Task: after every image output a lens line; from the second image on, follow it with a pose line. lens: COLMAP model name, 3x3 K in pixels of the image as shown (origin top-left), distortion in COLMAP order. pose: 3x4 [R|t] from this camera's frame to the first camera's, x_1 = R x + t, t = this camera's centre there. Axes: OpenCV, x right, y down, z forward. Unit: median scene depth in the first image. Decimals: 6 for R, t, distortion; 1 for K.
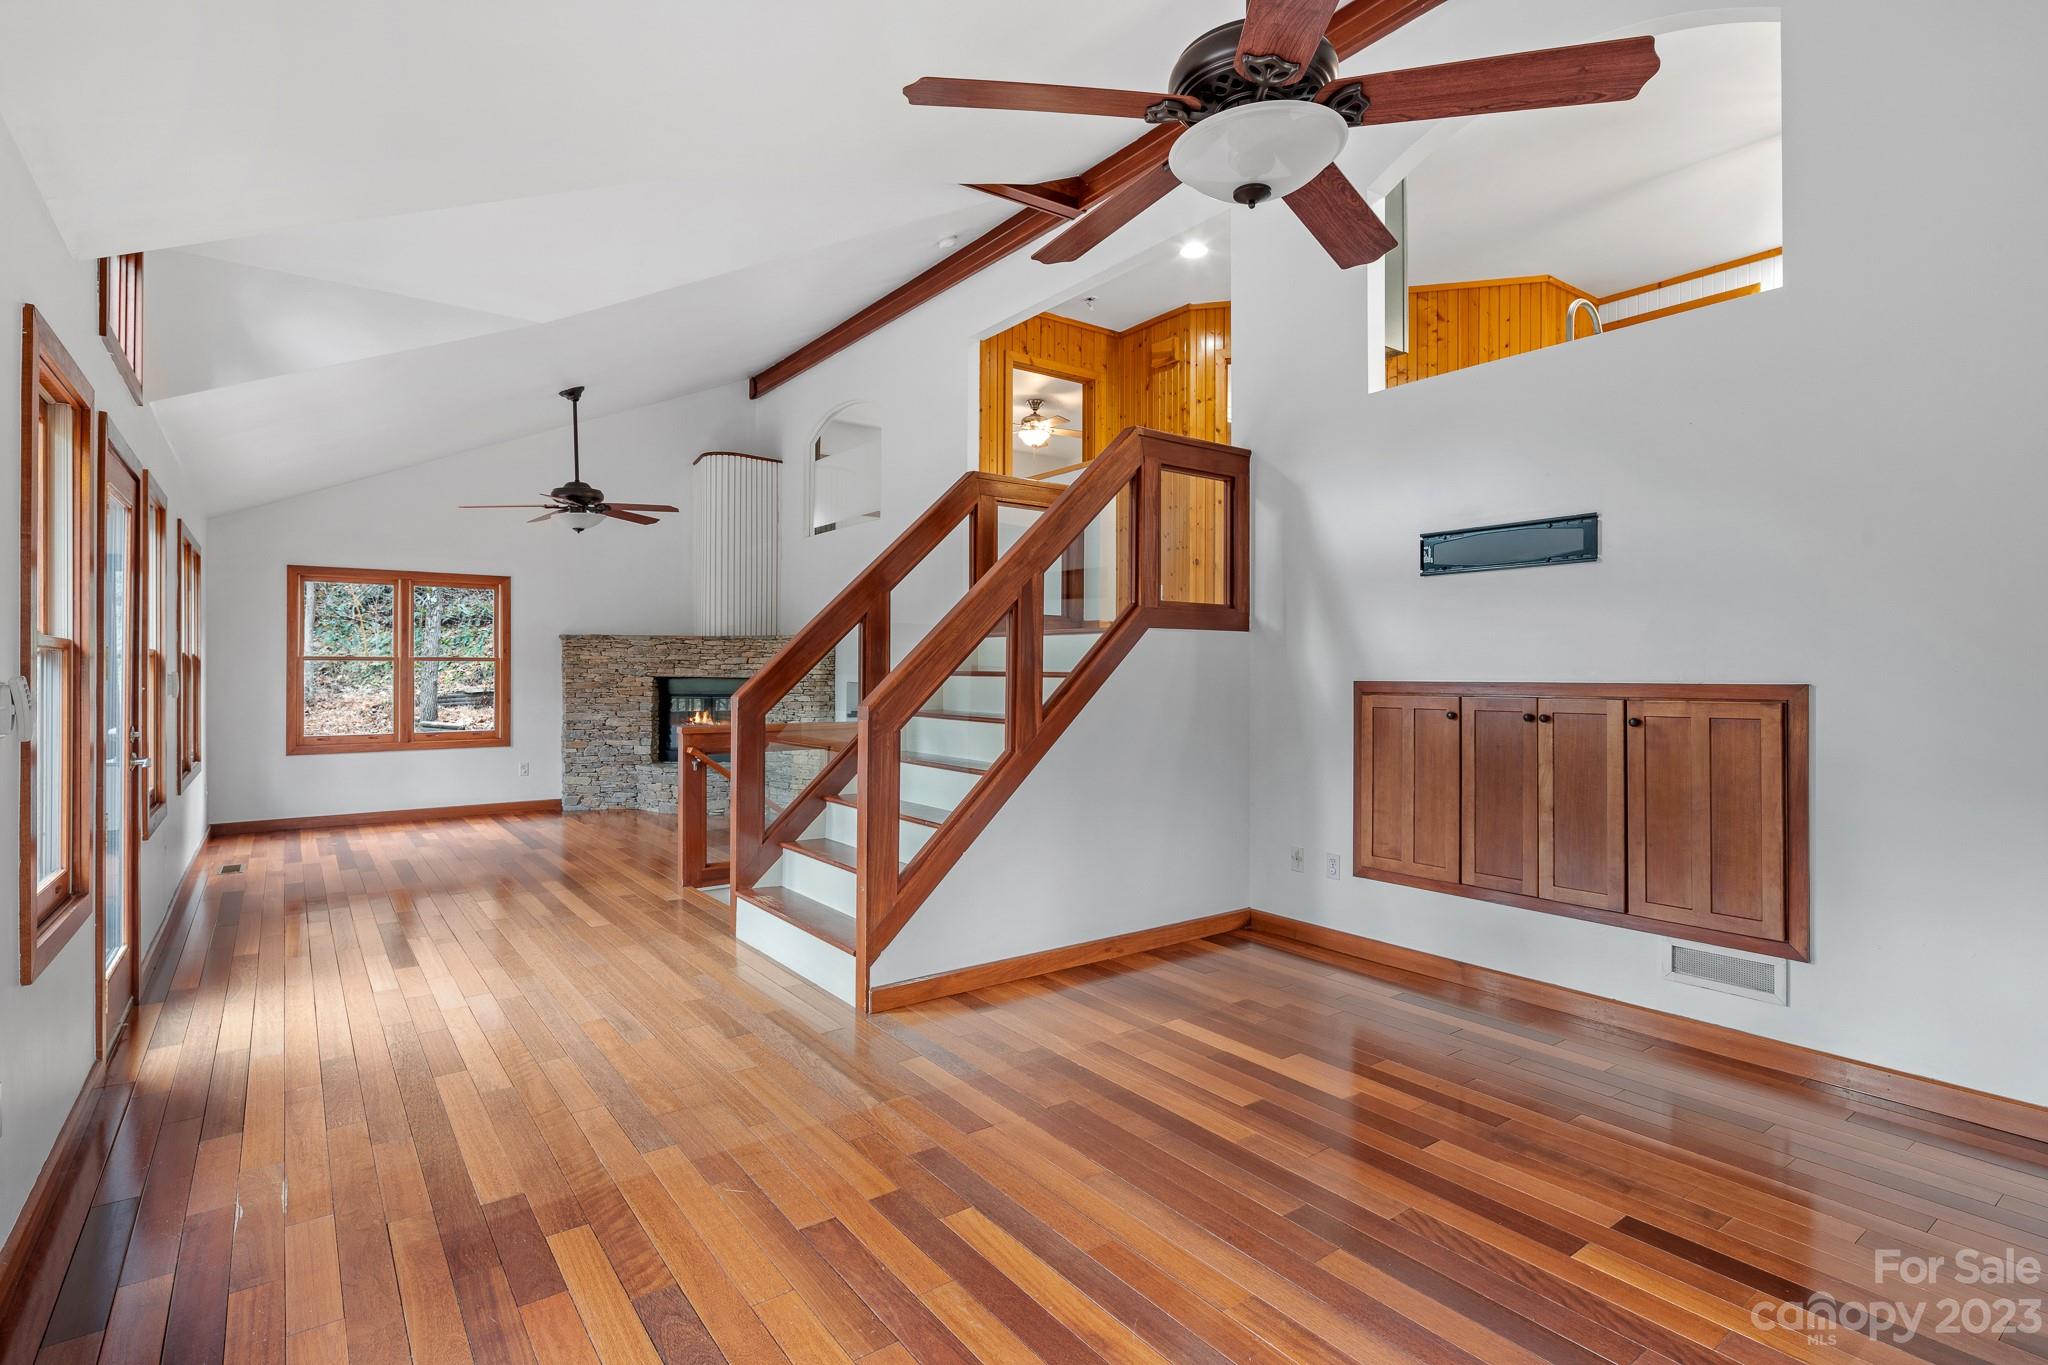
lens RADIAL K [[994.6, 0, 1014.1], [0, 994.6, 670.6], [0, 0, 1]] dist [0.001434, -0.002862]
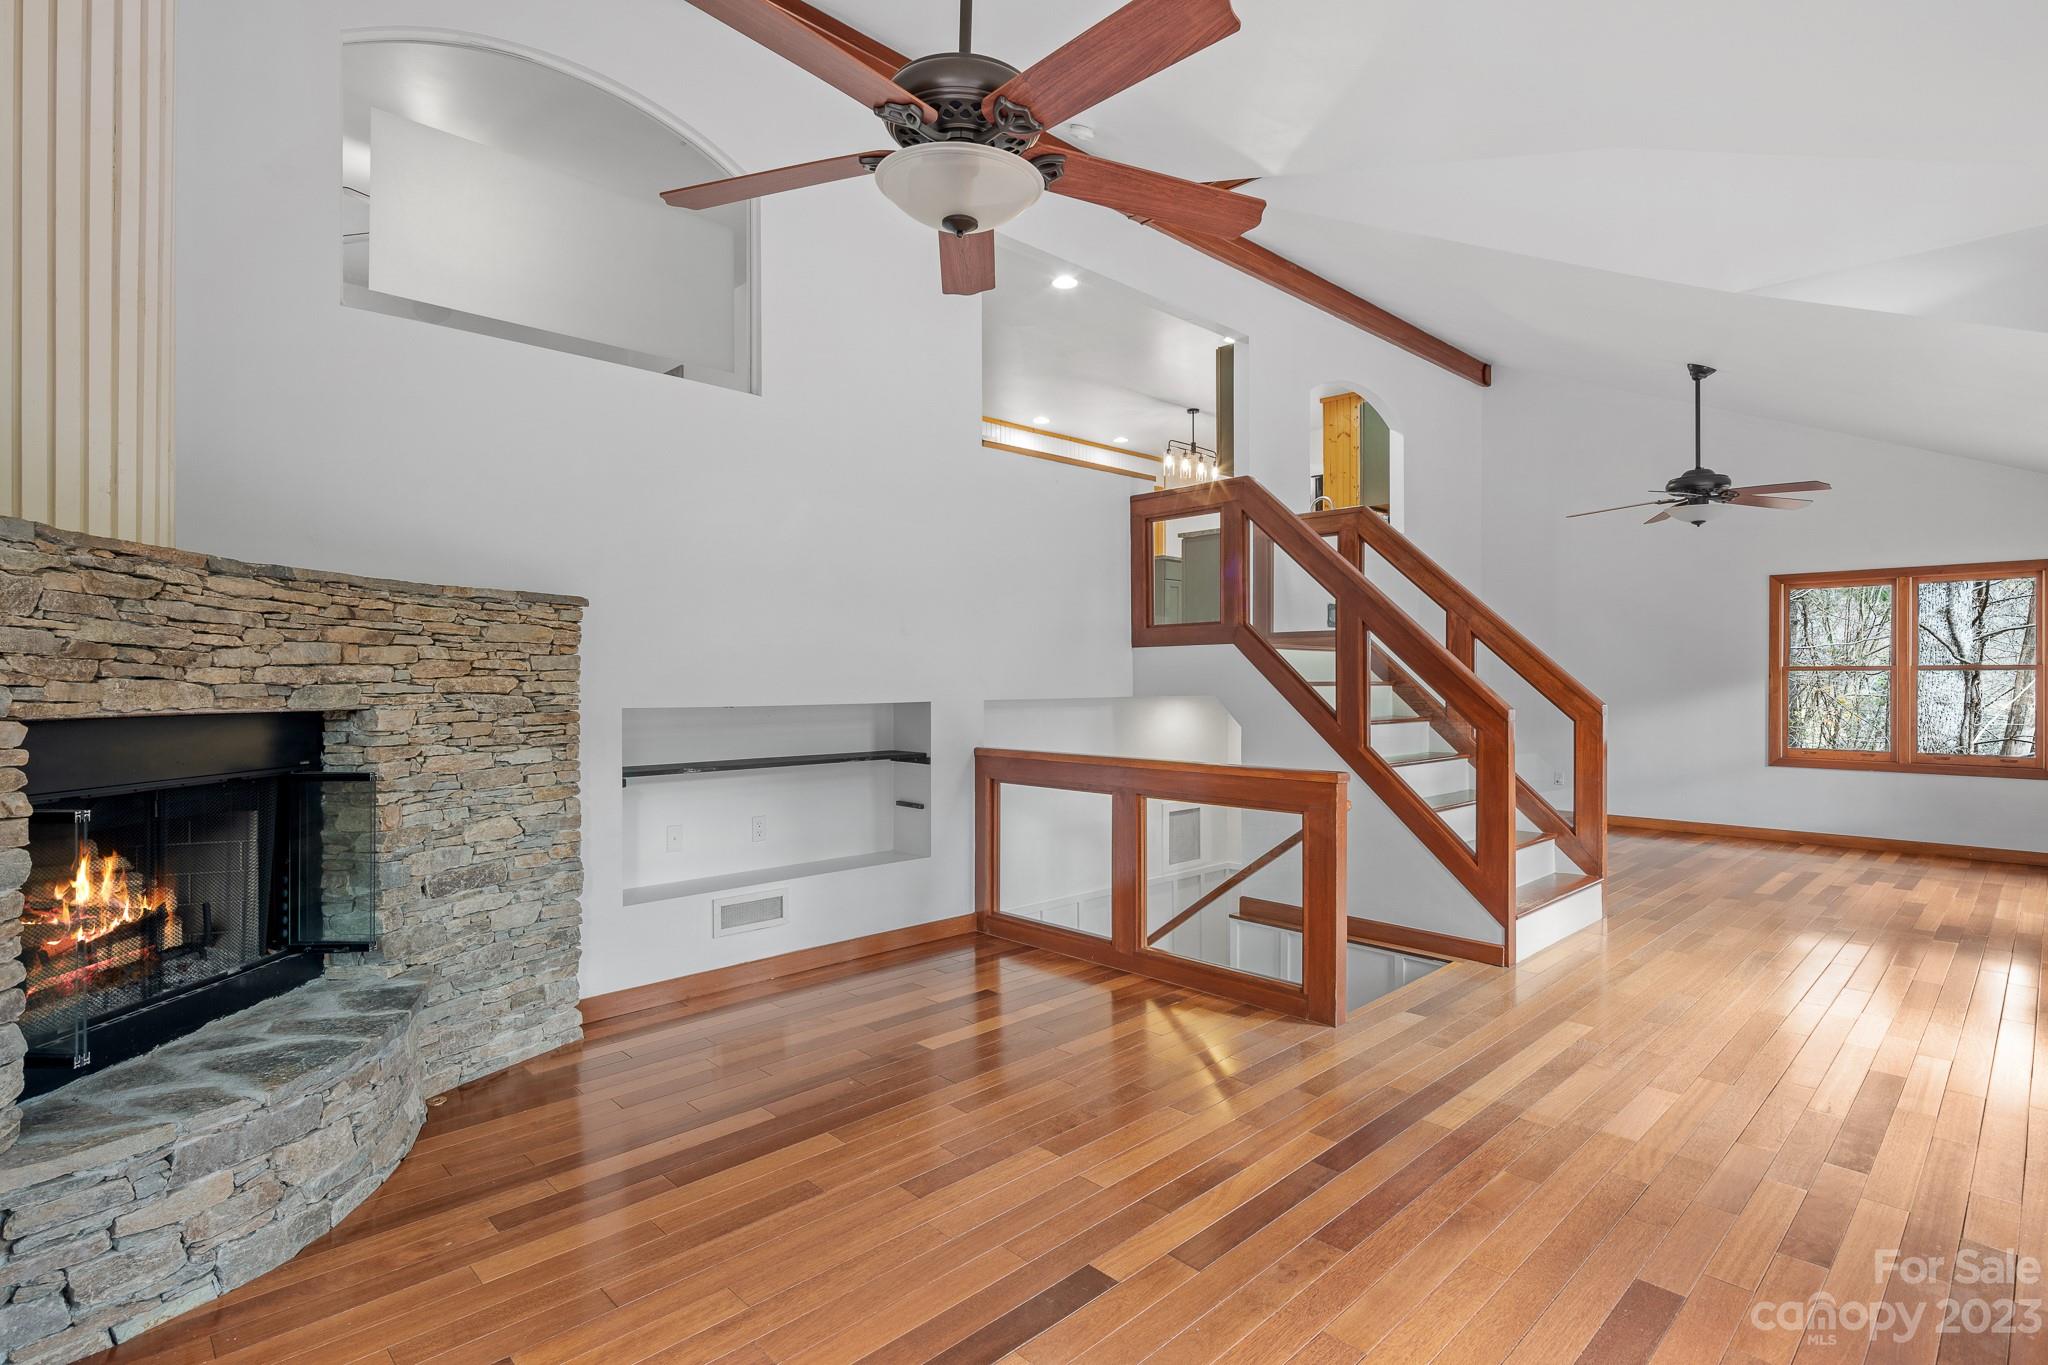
lens RADIAL K [[994.6, 0, 1021.1], [0, 994.6, 673.1], [0, 0, 1]] dist [0.001434, -0.002862]
pose [[-0.132037, 0.002431, 0.991242, -0.606002], [-0.001027, 0.999996, -0.002589, -0.003526], [-0.991244, -0.001360, -0.132034, 0.832141]]
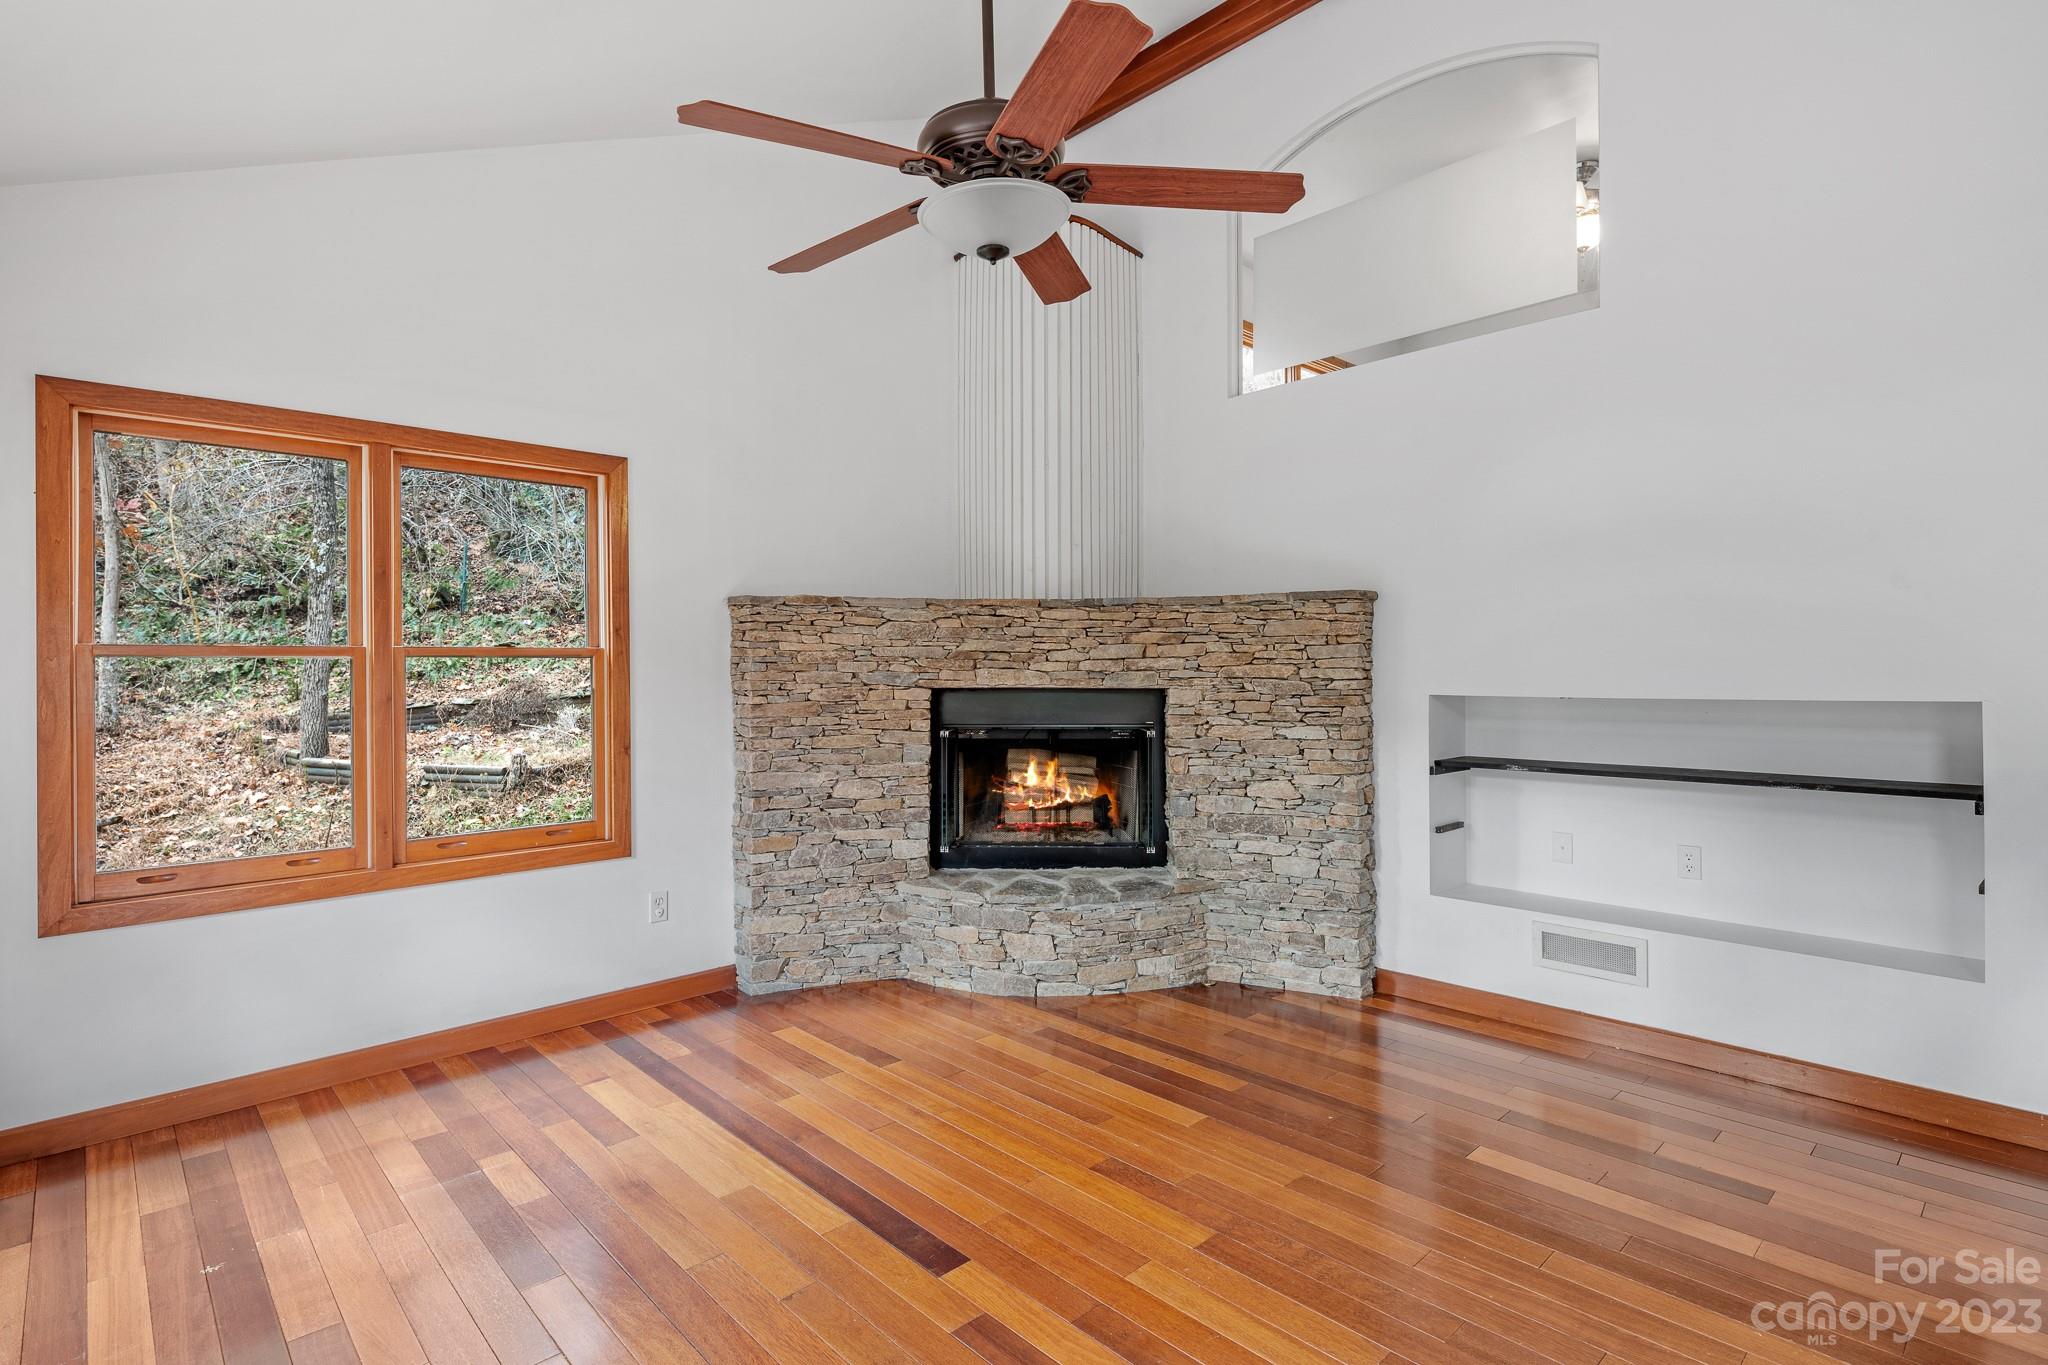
lens RADIAL K [[994.6, 0, 1010.8], [0, 994.6, 668.1], [0, 0, 1]] dist [0.001434, -0.002862]
pose [[0.992833, -0.011157, 0.118988, -0.386307], [0.011314, 0.999936, -0.000640, -0.002463], [-0.118973, 0.001982, 0.992895, 0.545751]]
